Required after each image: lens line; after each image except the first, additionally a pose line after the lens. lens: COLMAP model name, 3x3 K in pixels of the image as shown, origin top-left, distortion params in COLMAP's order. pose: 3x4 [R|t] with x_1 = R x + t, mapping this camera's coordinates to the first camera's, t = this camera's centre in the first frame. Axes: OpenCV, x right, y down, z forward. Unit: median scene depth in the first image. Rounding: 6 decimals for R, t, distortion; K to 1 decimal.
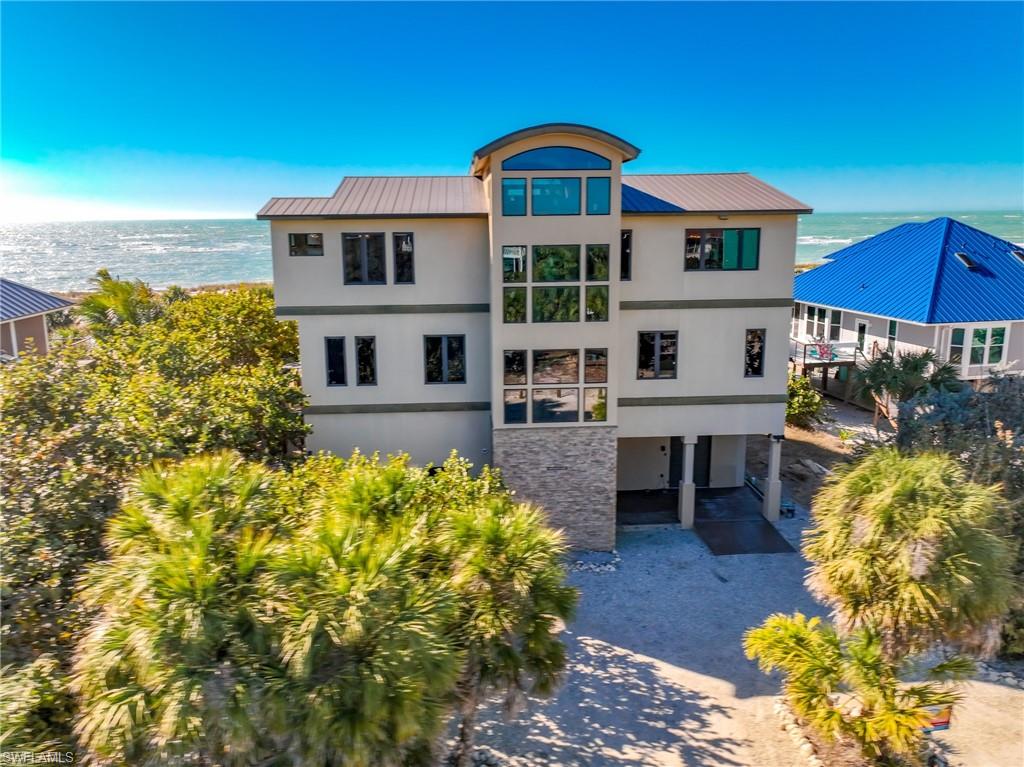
lens RADIAL K [[740.3, 0, 512.0], [0, 740.3, 383.5], [0, 0, 1]] dist [0.006239, 0.004267]
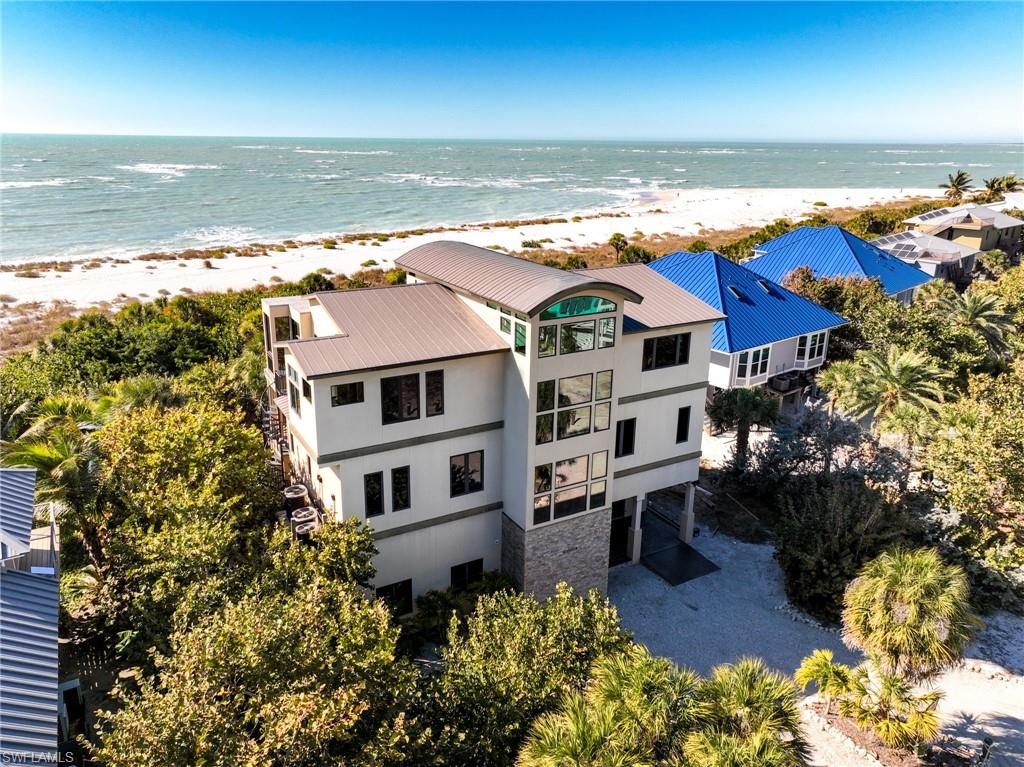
lens RADIAL K [[740.3, 0, 512.0], [0, 740.3, 383.5], [0, 0, 1]] dist [0.006239, 0.004267]
pose [[0.893752, -0.119632, 0.432315, -0.507804], [0.072309, 0.989599, 0.124359, -0.307644], [-0.442696, -0.079886, 0.893106, -0.009346]]
